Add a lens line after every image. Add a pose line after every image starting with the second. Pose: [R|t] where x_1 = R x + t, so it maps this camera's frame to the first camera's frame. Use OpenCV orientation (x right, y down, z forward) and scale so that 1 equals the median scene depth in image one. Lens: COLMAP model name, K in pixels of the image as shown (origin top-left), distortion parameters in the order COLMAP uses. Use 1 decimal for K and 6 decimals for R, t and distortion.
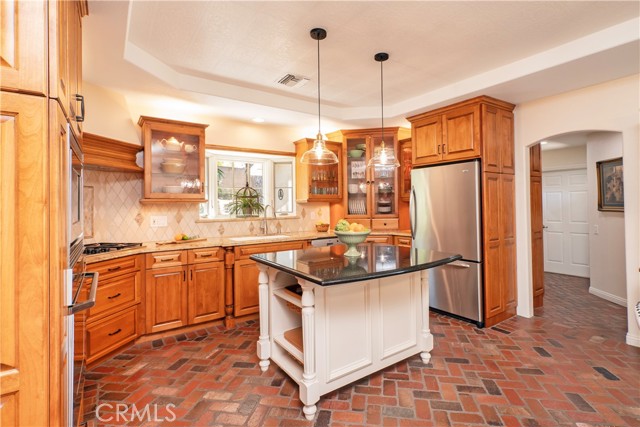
lens RADIAL K [[315.2, 0, 329.6], [0, 315.2, 201.9], [0, 0, 1]] dist [-0.001120, -0.000189]
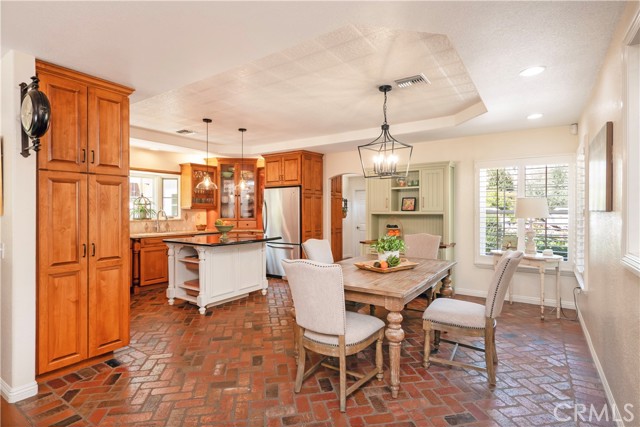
lens RADIAL K [[325.0, 0, 320.0], [0, 325.0, 213.5], [0, 0, 1]] dist [0.008822, -0.000216]
pose [[0.934437, 0.010609, 0.355971, -0.053001], [-0.016221, 0.999787, 0.012785, -0.006710], [-0.355760, -0.017721, 0.934409, -0.616167]]
